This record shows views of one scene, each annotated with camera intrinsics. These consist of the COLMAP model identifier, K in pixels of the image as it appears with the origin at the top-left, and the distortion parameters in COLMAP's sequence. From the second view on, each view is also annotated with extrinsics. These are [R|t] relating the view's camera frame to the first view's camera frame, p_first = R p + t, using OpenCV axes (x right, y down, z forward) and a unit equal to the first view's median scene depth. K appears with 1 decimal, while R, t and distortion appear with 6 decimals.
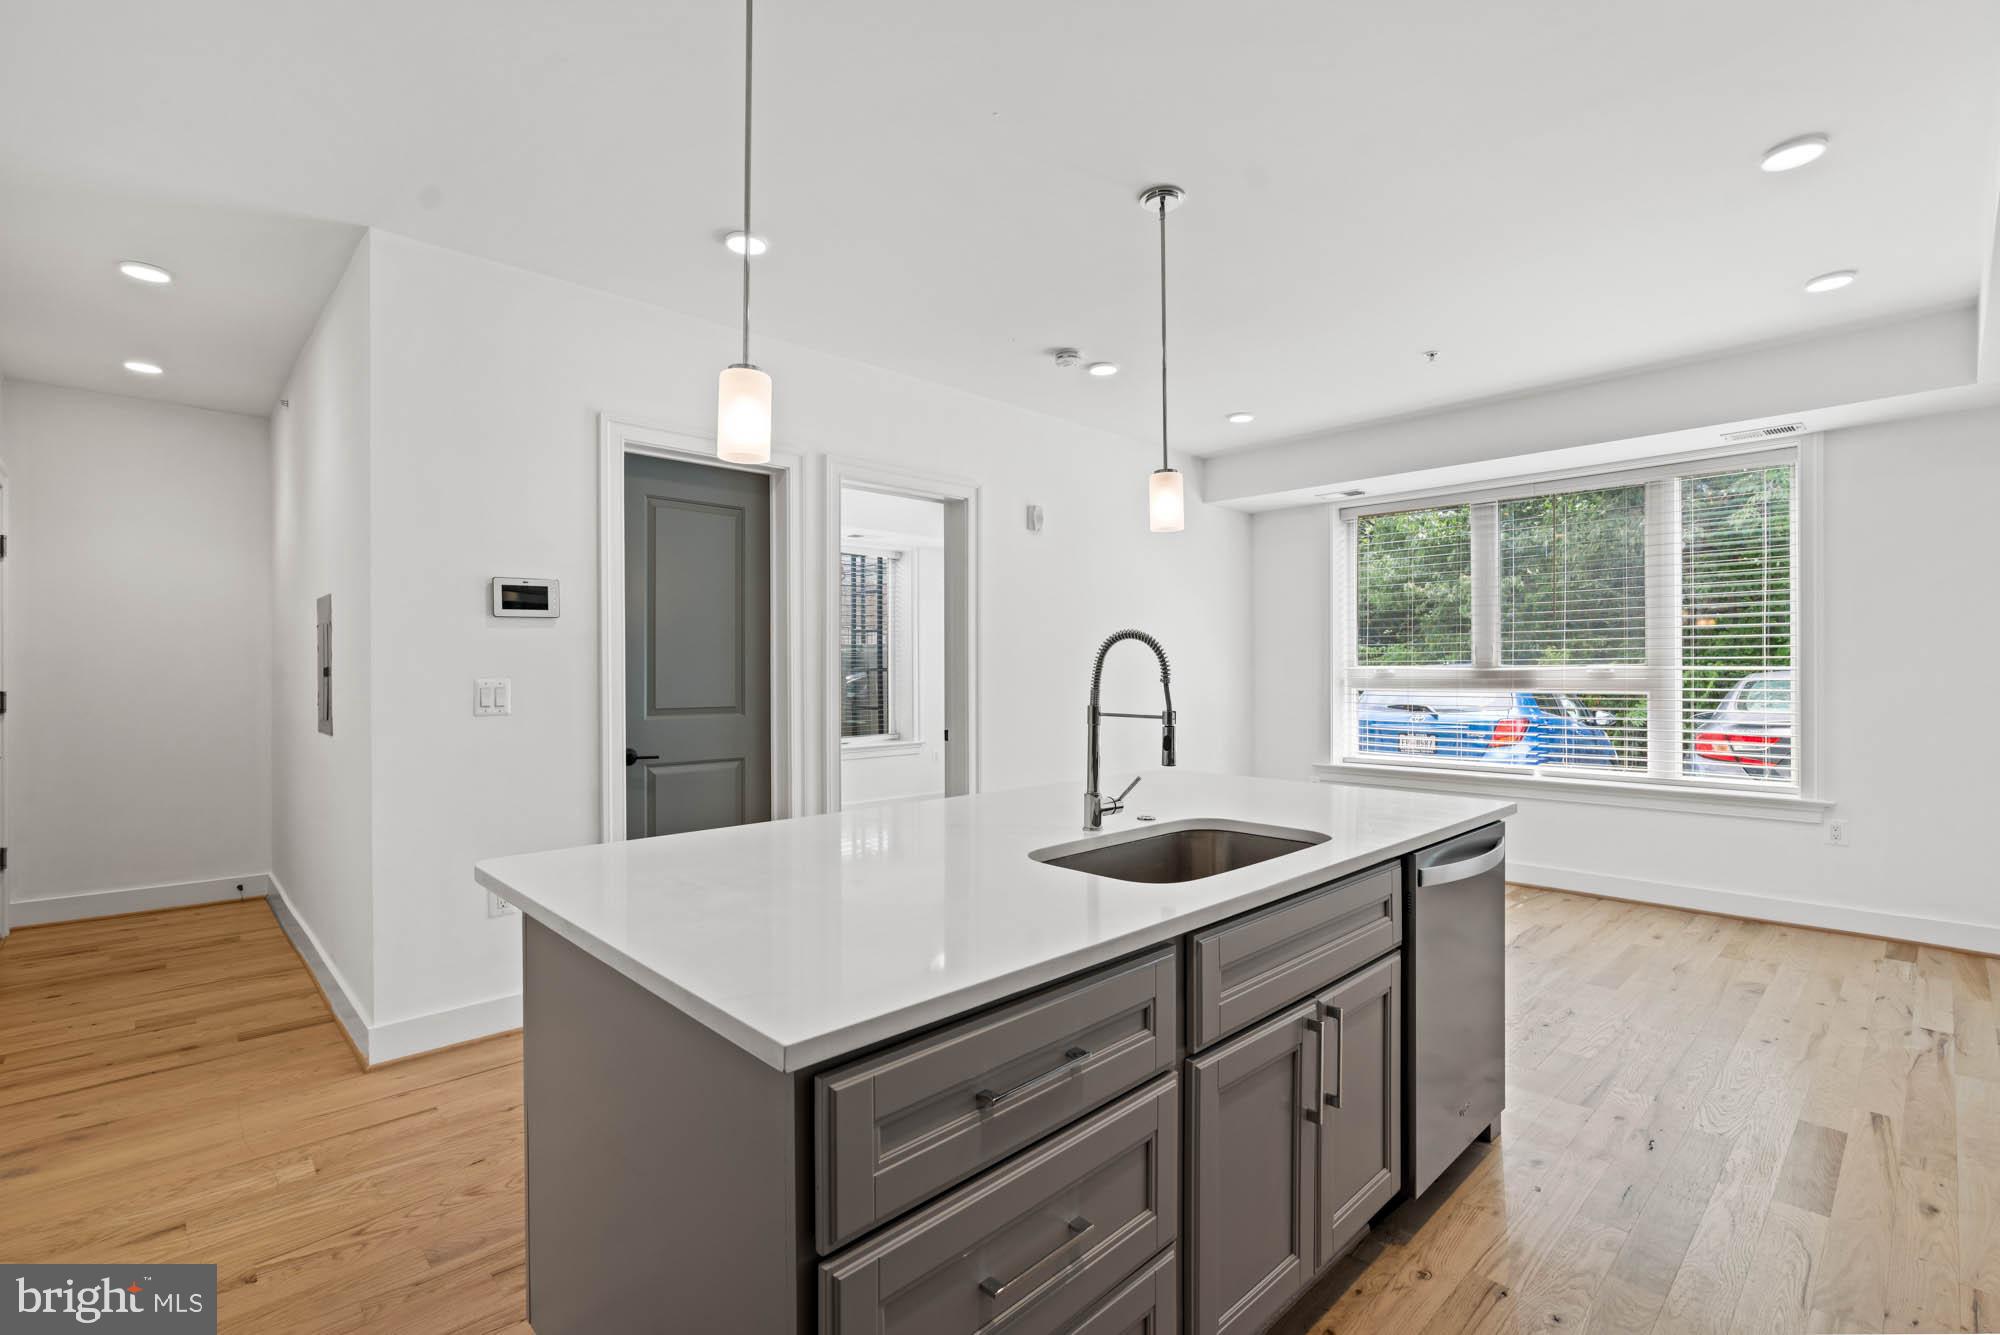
lens RADIAL K [[901.6, 0, 988.0], [0, 901.6, 665.5], [0, 0, 1]] dist [-0.000230, 0.000835]
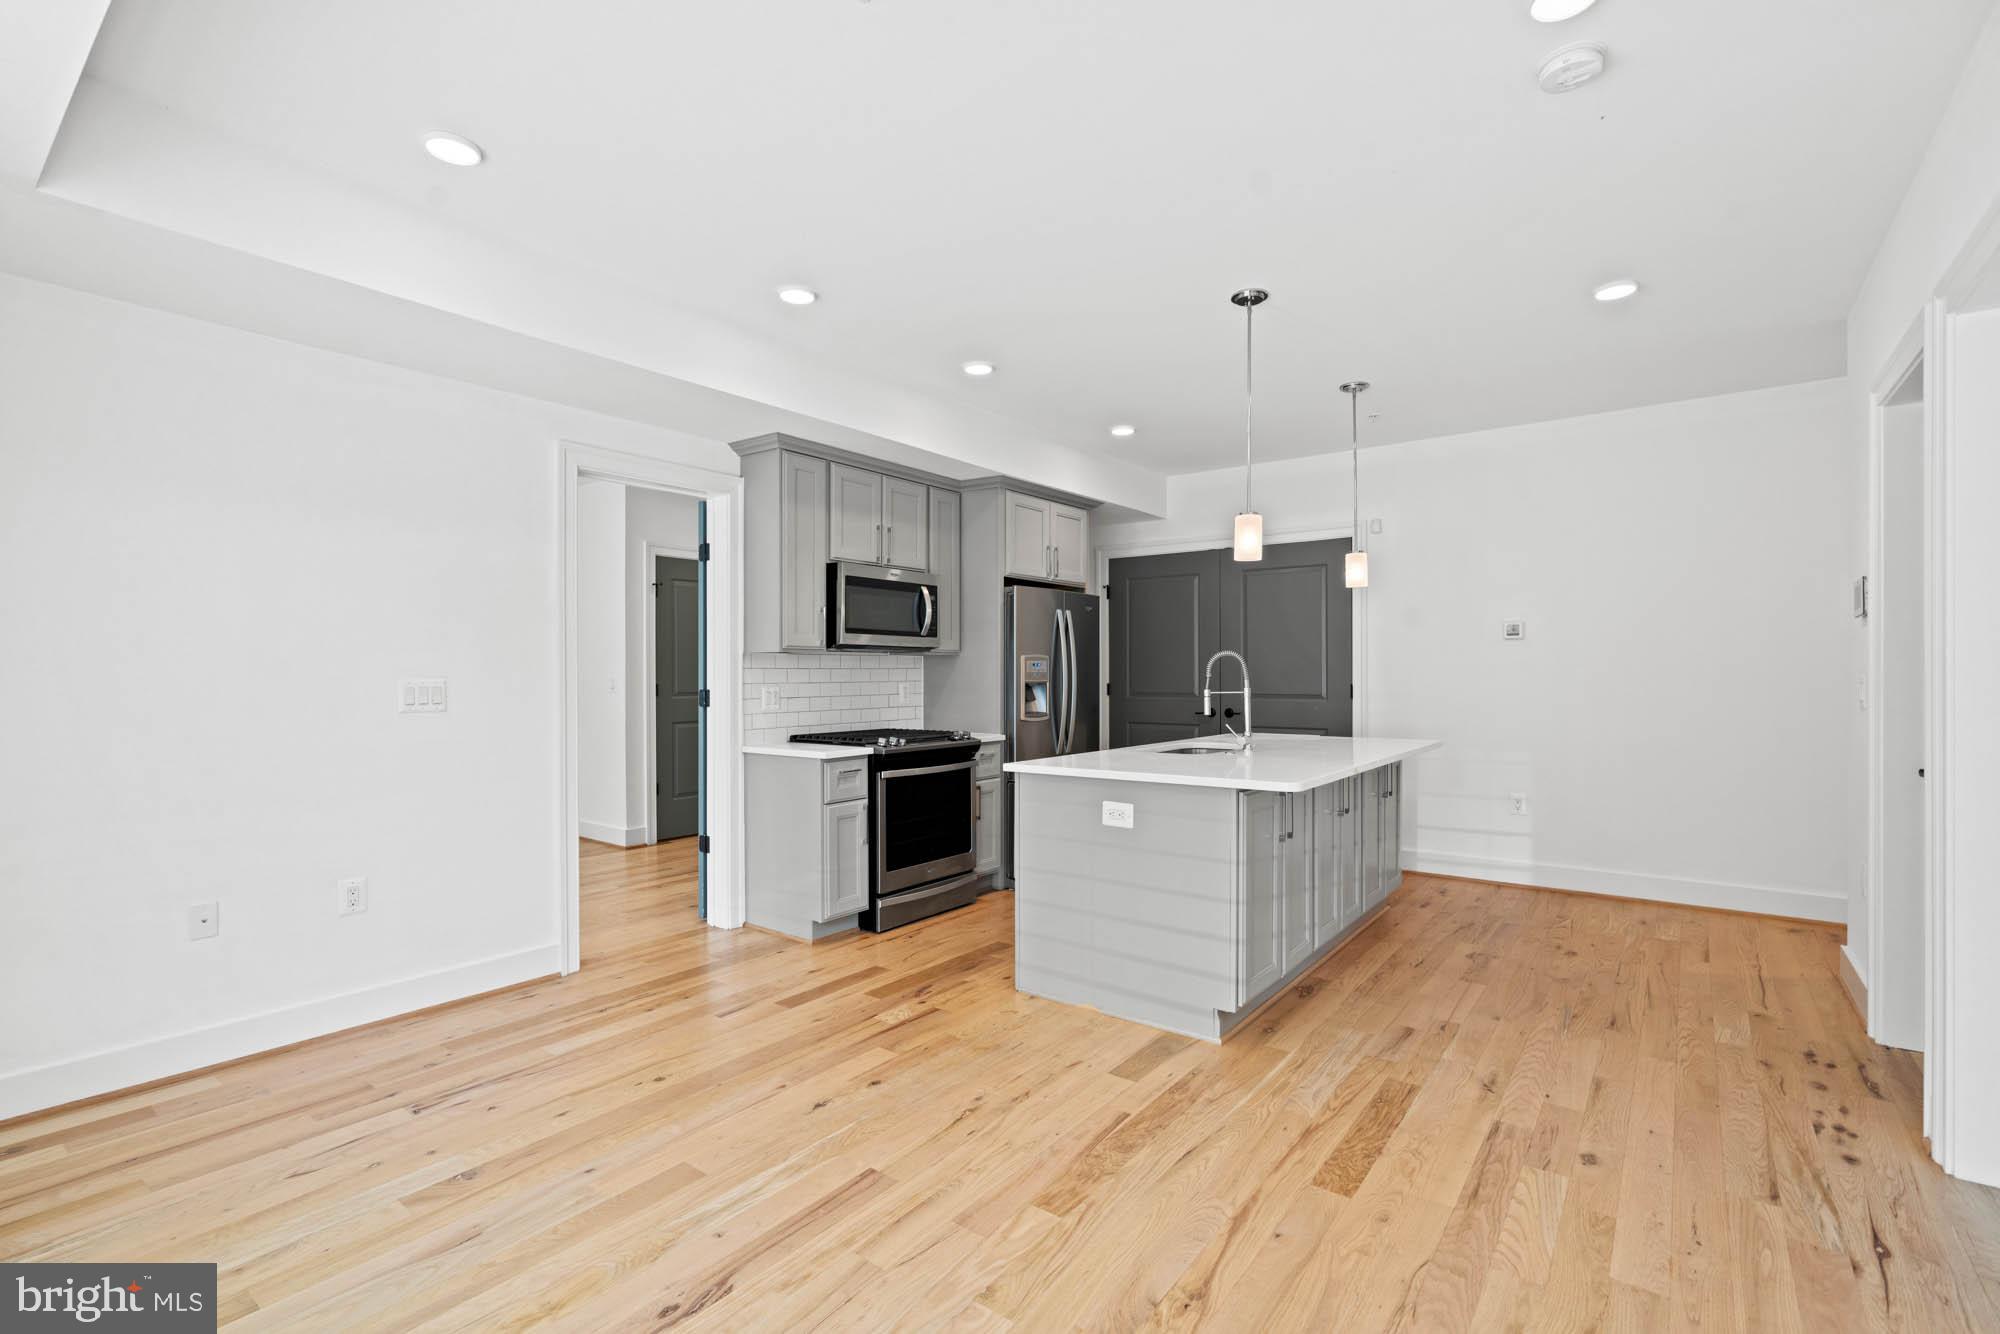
lens RADIAL K [[896.1, 0, 1000.0], [0, 896.1, 667.0], [0, 0, 1]] dist [-0.002331, 0.000469]
pose [[-0.986324, 0.004785, -0.164748, 0.473115], [0.006475, 0.999932, -0.009725, 0.006736], [0.164691, -0.010659, -0.986288, 1.382714]]
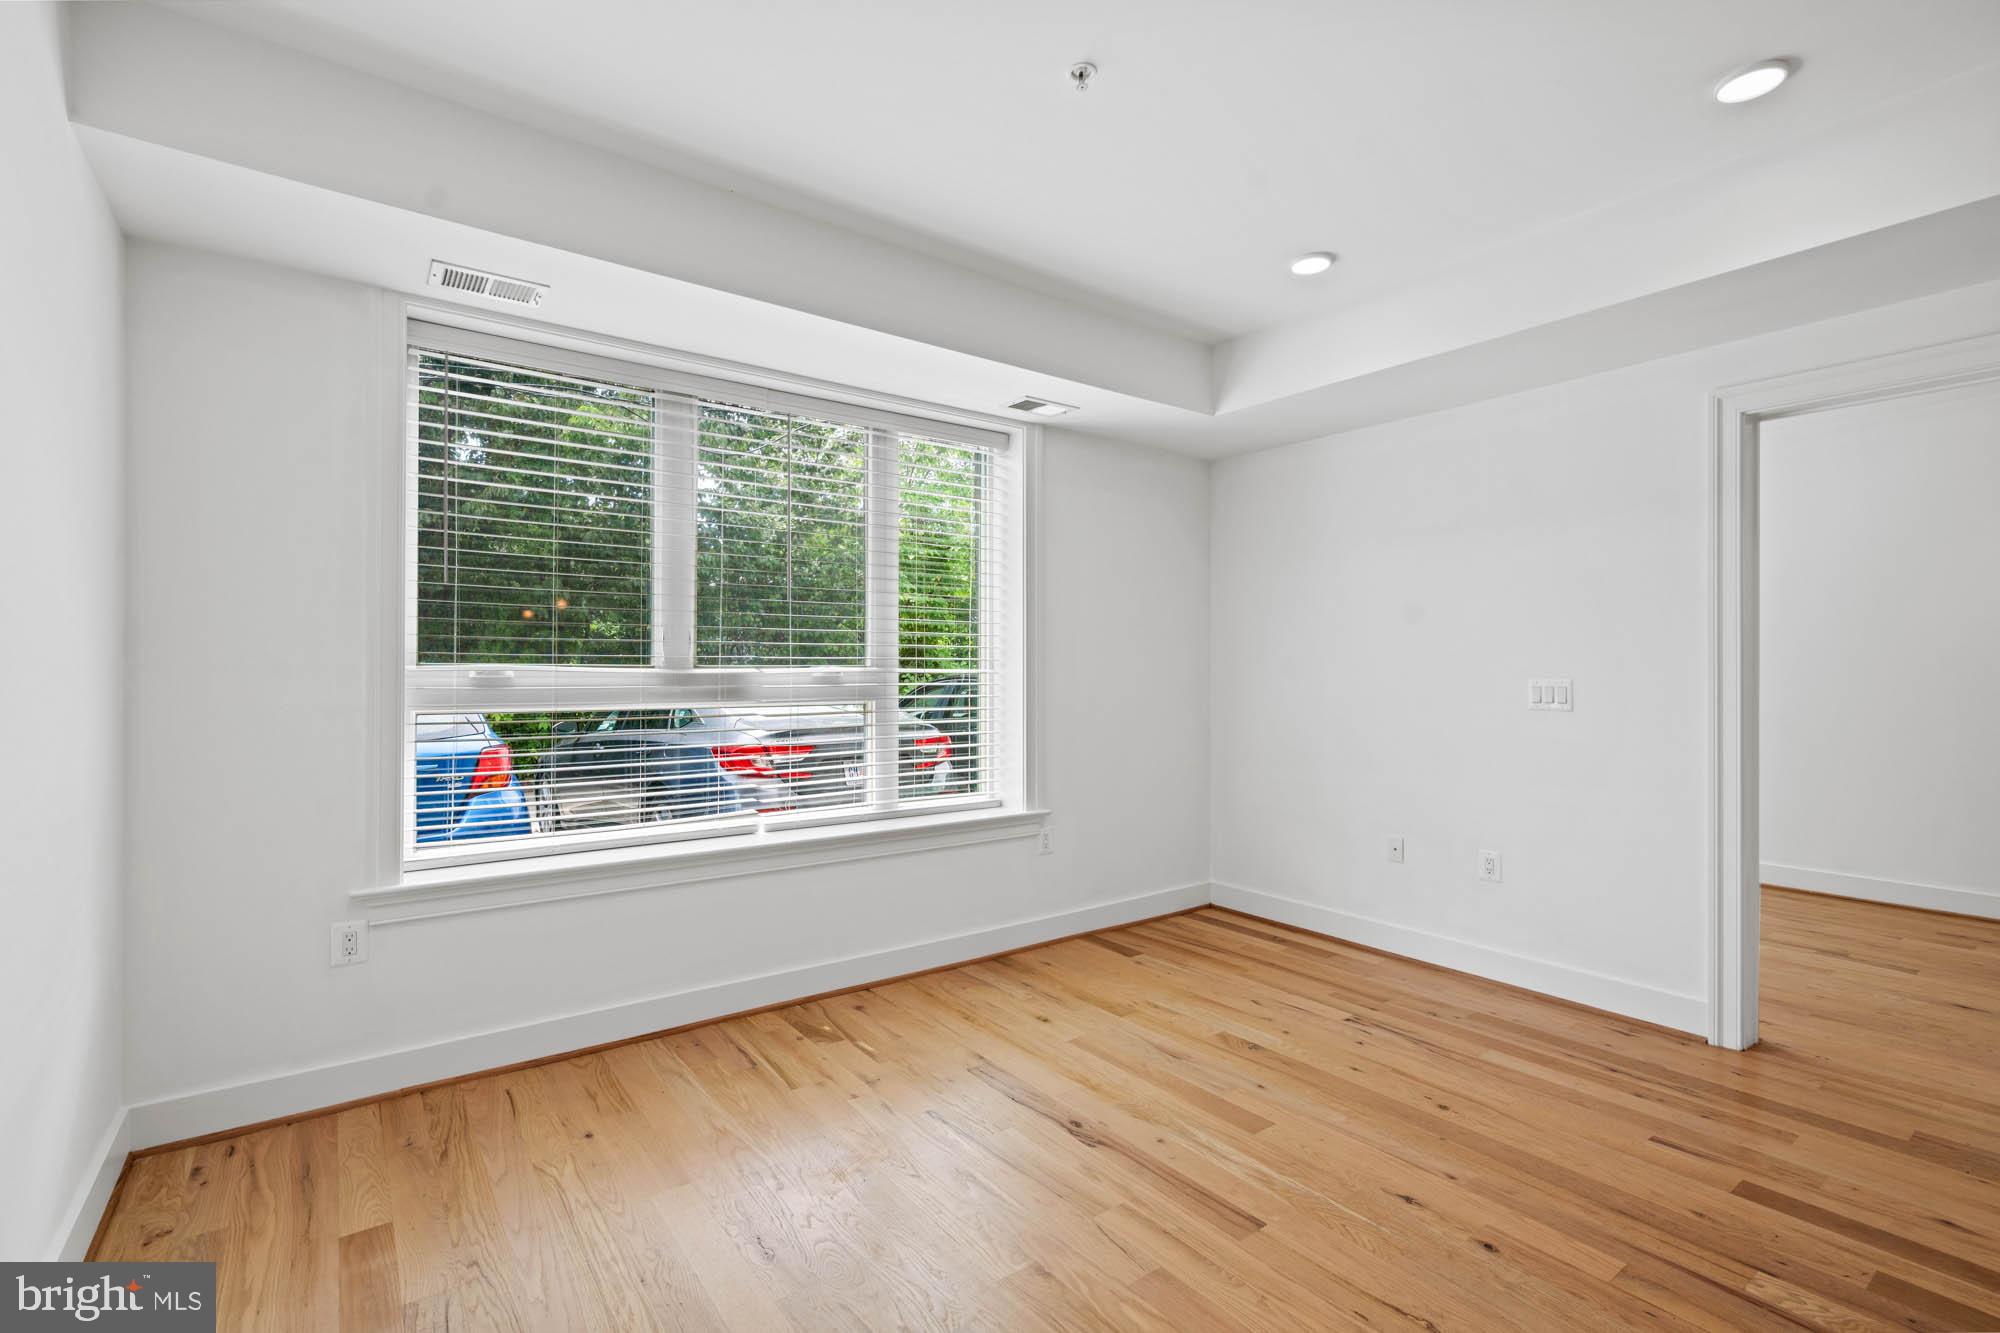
lens RADIAL K [[901.6, 0, 988.0], [0, 901.6, 664.5], [0, 0, 1]] dist [-0.000230, 0.000835]
pose [[0.124137, 0.010018, 0.992215, -0.032522], [-0.007427, 0.999930, -0.009167, 0.004826], [-0.992237, -0.006232, 0.124202, 0.936352]]
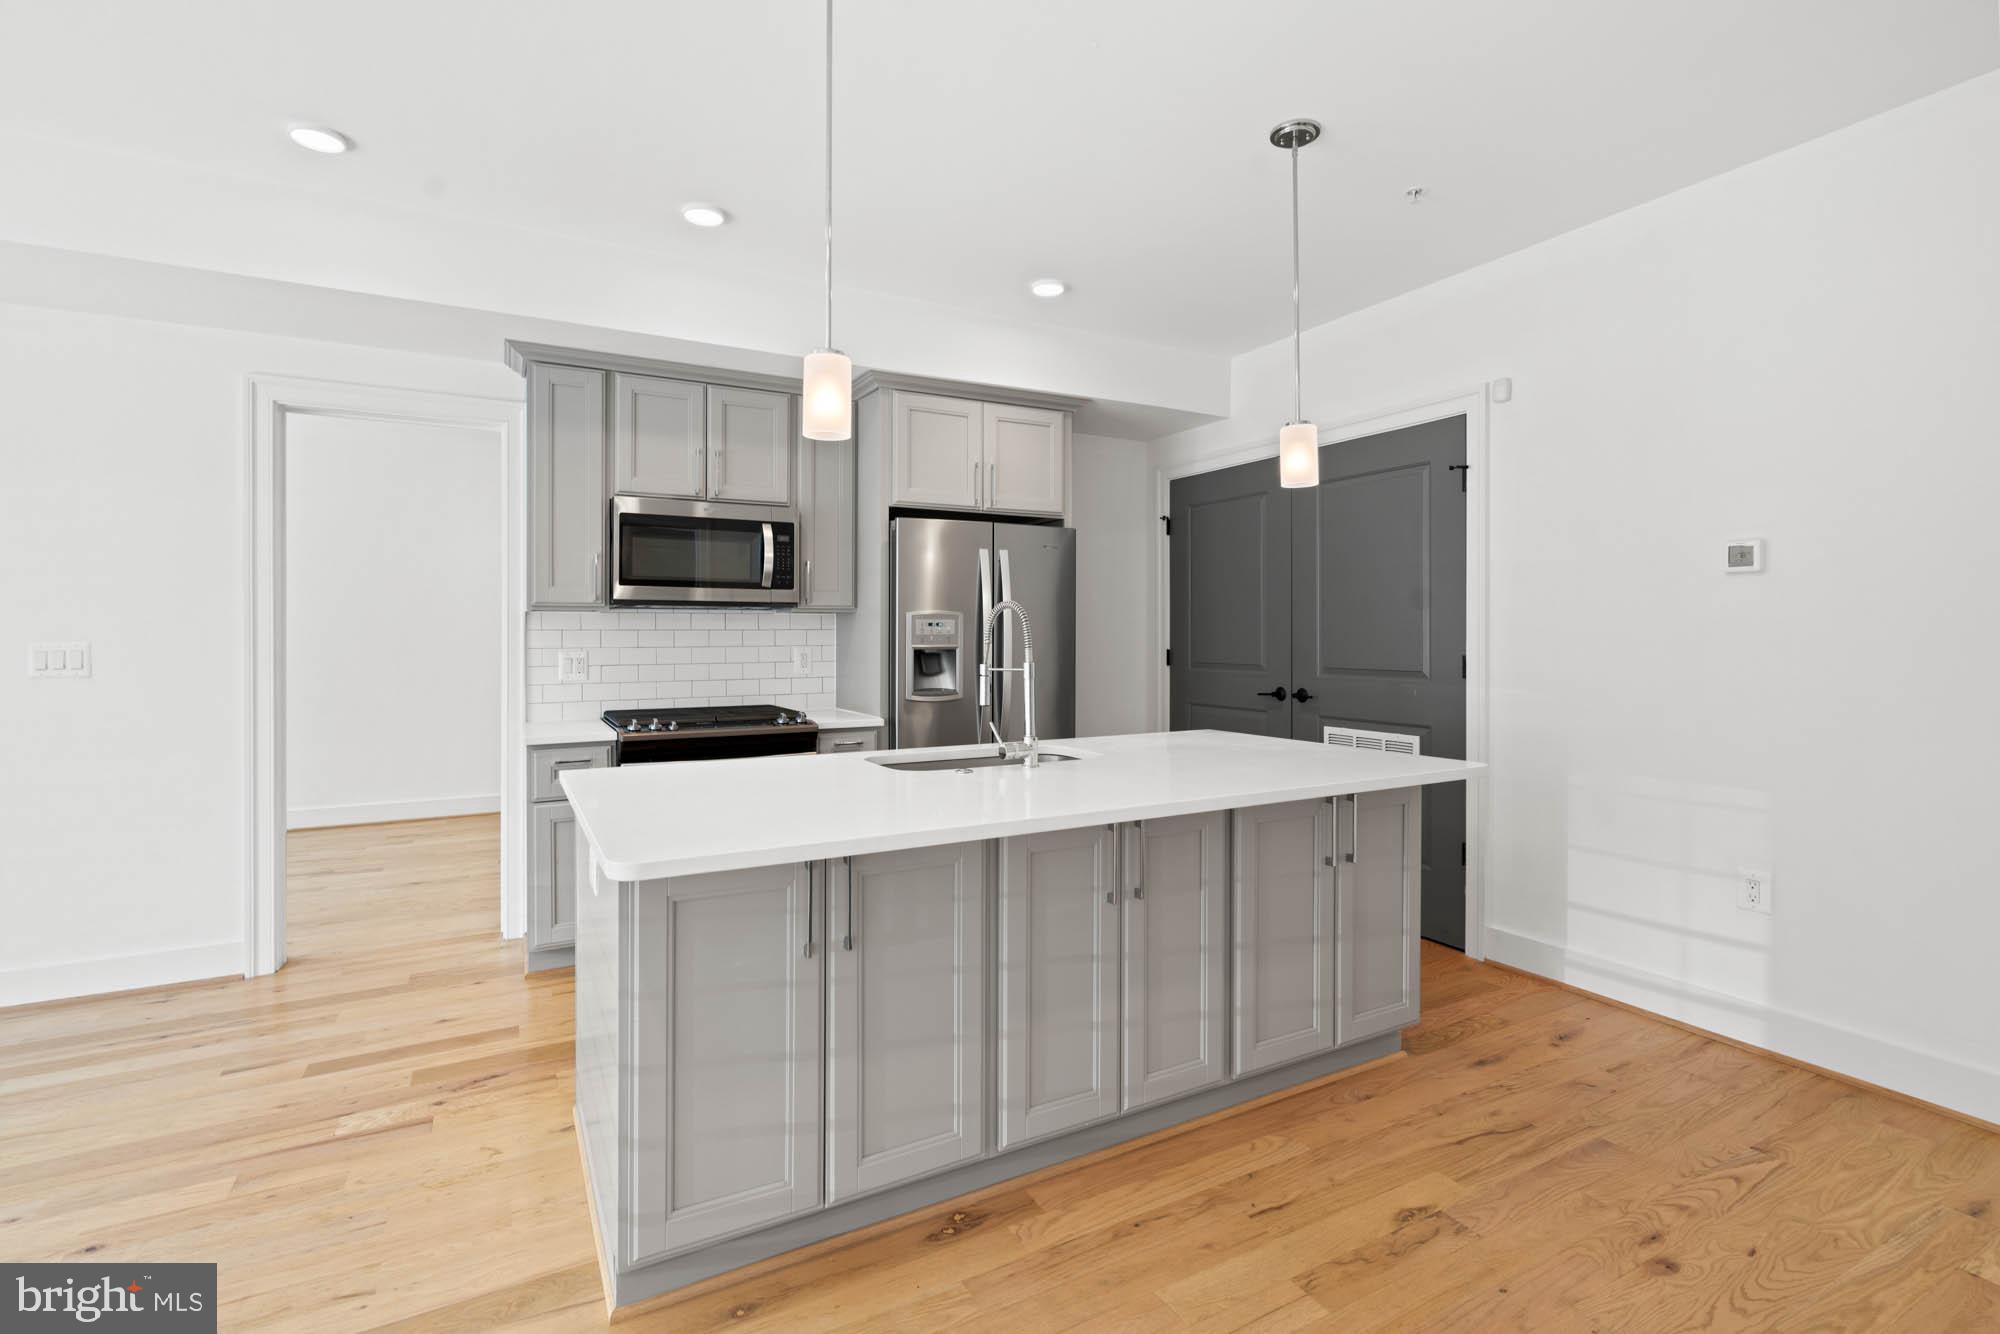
lens RADIAL K [[910.9, 0, 997.8], [0, 910.9, 632.5], [0, 0, 1]] dist [0.000254, 0.000043]
pose [[-0.968050, 0.005078, 0.250707, -0.070146], [0.003646, 0.999974, -0.006174, 0.005849], [-0.250732, -0.005062, -0.968043, 1.051198]]
